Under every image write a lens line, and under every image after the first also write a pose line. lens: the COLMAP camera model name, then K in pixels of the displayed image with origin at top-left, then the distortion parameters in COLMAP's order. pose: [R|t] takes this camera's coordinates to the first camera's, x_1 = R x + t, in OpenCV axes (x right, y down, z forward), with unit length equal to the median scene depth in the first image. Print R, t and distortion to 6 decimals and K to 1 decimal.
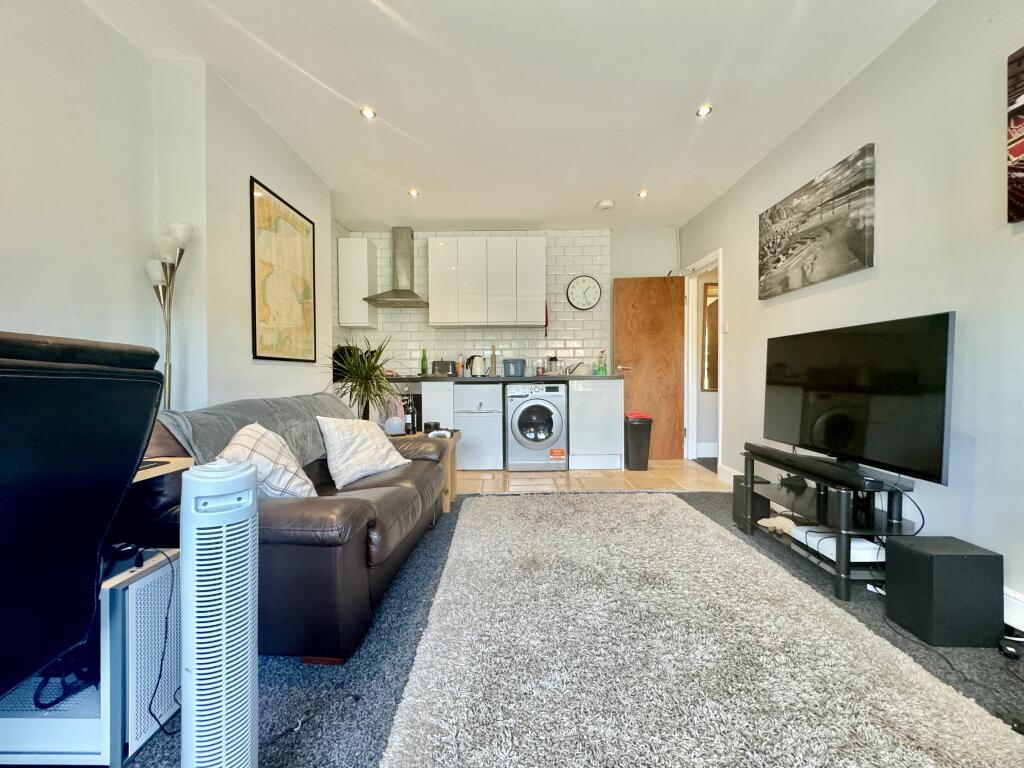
lens RADIAL K [[408.6, 0, 512.3], [0, 408.6, 381.8], [0, 0, 1]] dist [-0.002480, -0.000041]
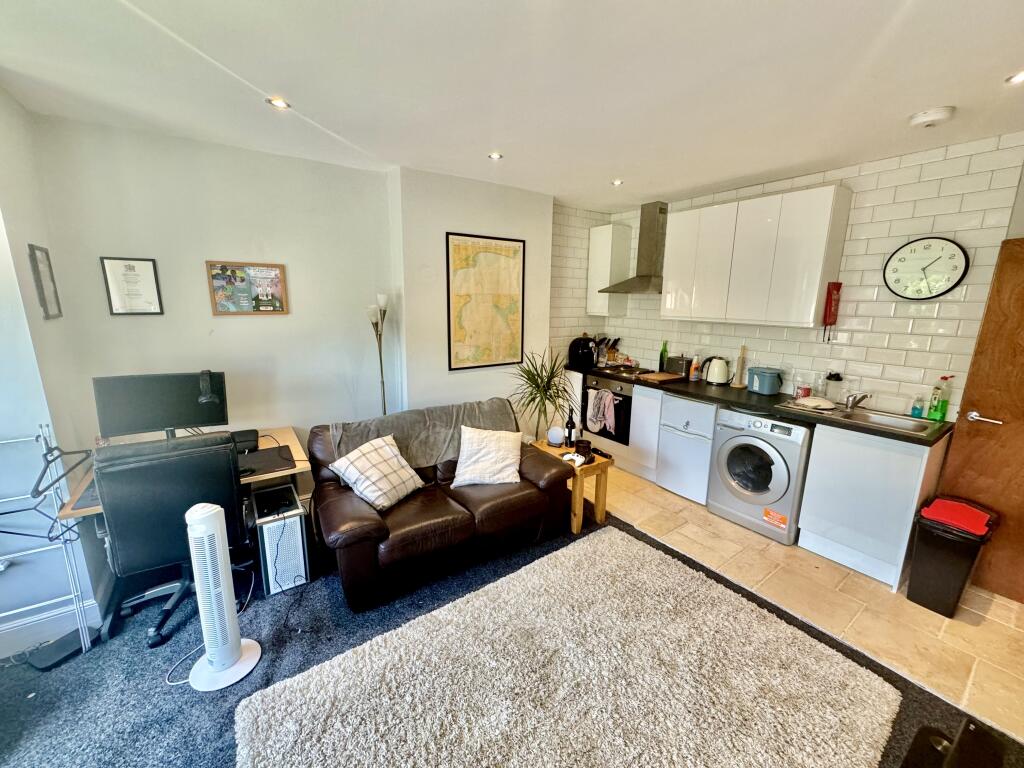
lens RADIAL K [[408.6, 0, 512.3], [0, 408.6, 381.8], [0, 0, 1]] dist [-0.002480, -0.000041]
pose [[0.578368, 0.178383, -0.796034, 0.522794], [-0.027930, 0.979557, 0.199216, -0.264115], [0.815298, -0.092987, 0.571527, 0.337298]]
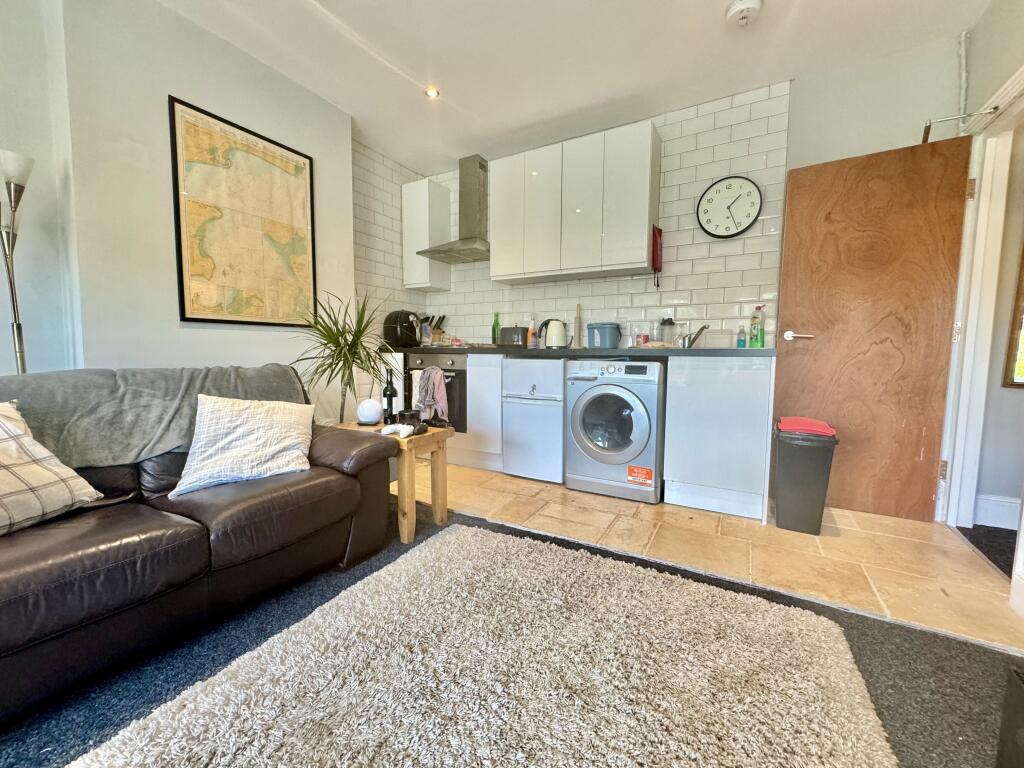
lens RADIAL K [[410.2, 0, 511.8], [0, 410.2, 382.0], [0, 0, 1]] dist [-0.002911, 0.000062]
pose [[0.868460, 0.053047, -0.492914, 0.338928], [-0.021691, 0.997373, 0.069119, -0.003136], [0.495285, -0.049336, 0.867329, 0.526664]]
